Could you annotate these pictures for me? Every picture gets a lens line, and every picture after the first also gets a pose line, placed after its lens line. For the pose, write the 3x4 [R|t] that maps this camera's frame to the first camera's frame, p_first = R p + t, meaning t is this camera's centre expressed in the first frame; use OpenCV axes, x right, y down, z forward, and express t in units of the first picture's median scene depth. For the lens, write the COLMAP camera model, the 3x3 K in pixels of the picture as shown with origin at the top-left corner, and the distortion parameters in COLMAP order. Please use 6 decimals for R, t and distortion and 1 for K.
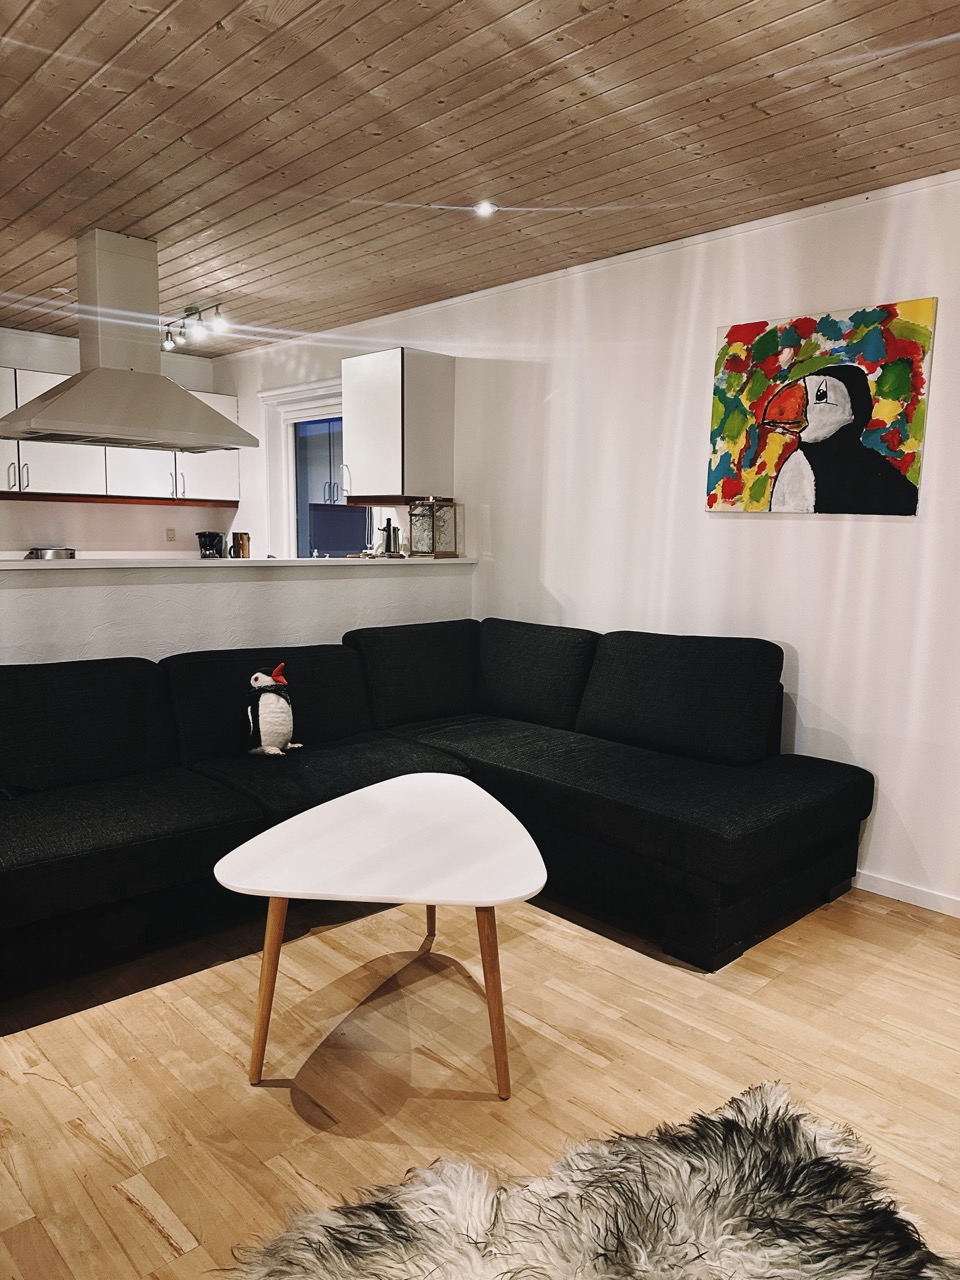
lens RADIAL K [[903.2, 0, 476.3], [0, 903.2, 631.8], [0, 0, 1]] dist [0.063249, -0.075322]
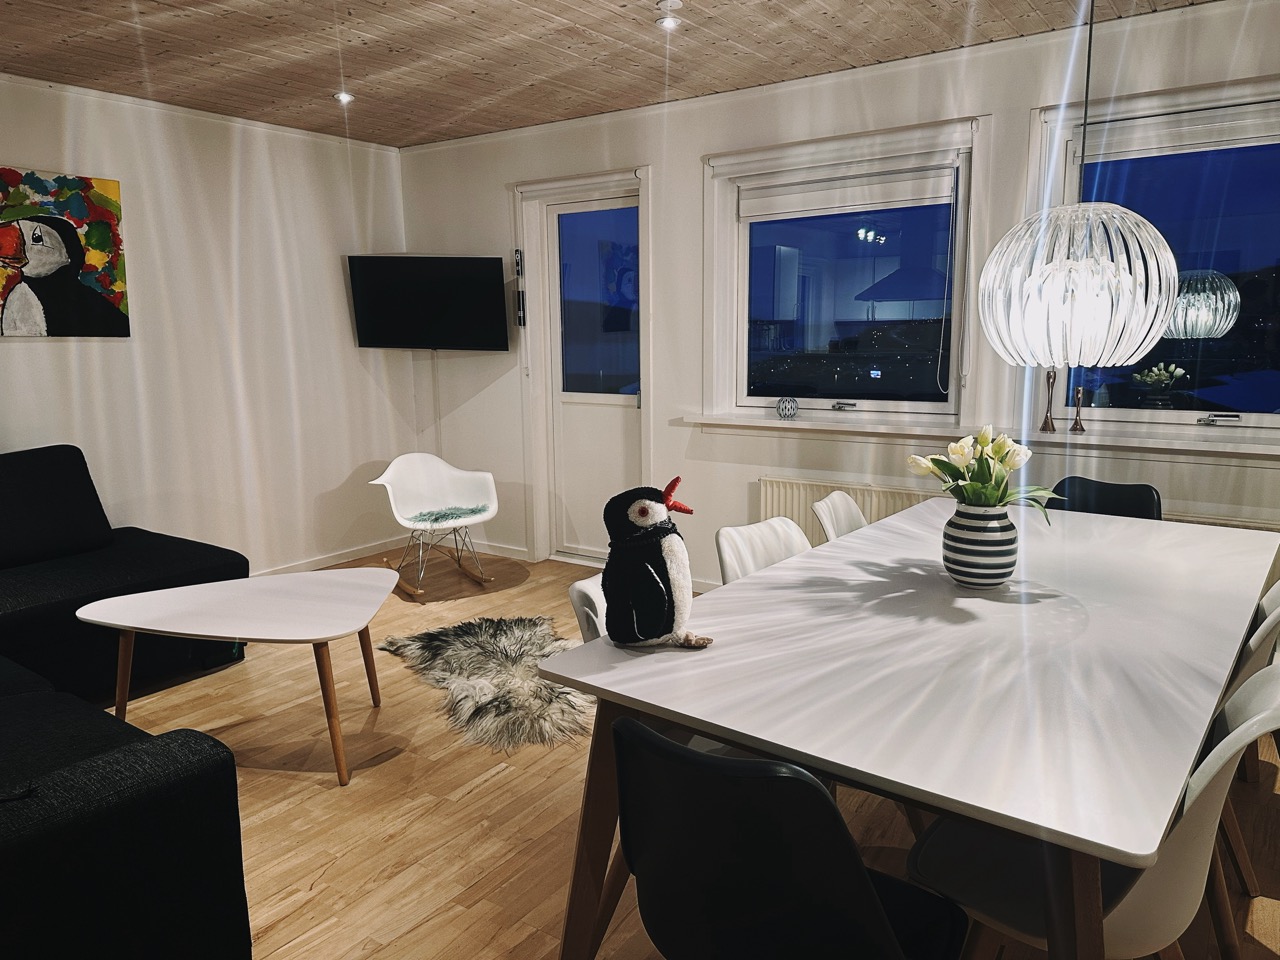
lens RADIAL K [[903.2, 0, 628.3], [0, 903.2, 481.4], [0, 0, 1]] dist [0.063249, -0.075322]
pose [[-0.186025, -0.177010, 0.966469, -1.006403], [0.126822, 0.971084, 0.202266, -0.095194], [-0.974326, 0.160196, -0.158197, 0.492341]]
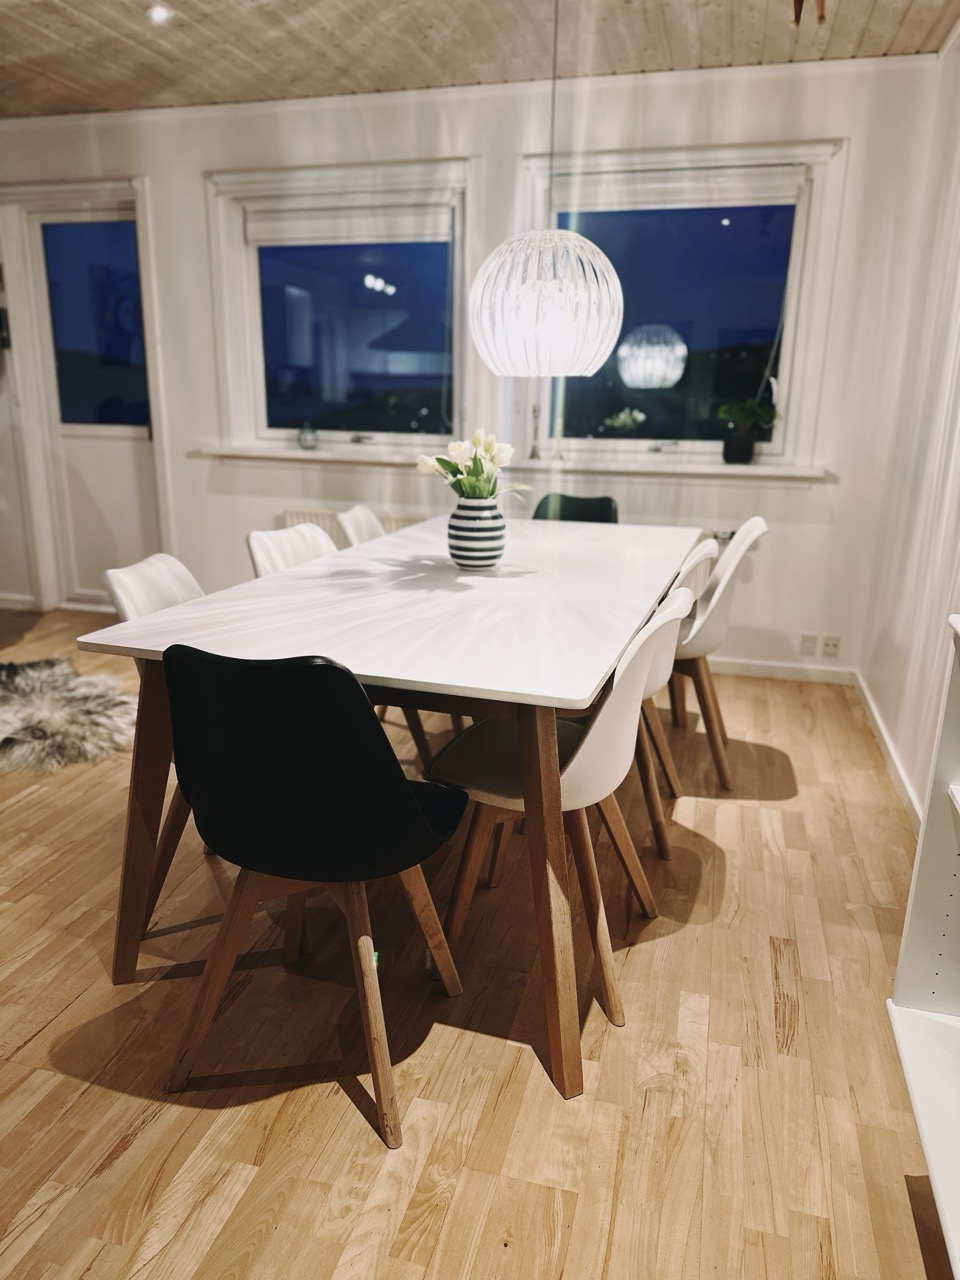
lens RADIAL K [[903.2, 0, 469.5], [0, 903.2, 639.6], [0, 0, 1]] dist [0.063249, -0.075322]
pose [[-0.507873, -0.258376, 0.821771, -1.083680], [0.076819, 0.936574, 0.341948, -0.060877], [-0.858000, 0.236794, -0.455812, 0.527516]]
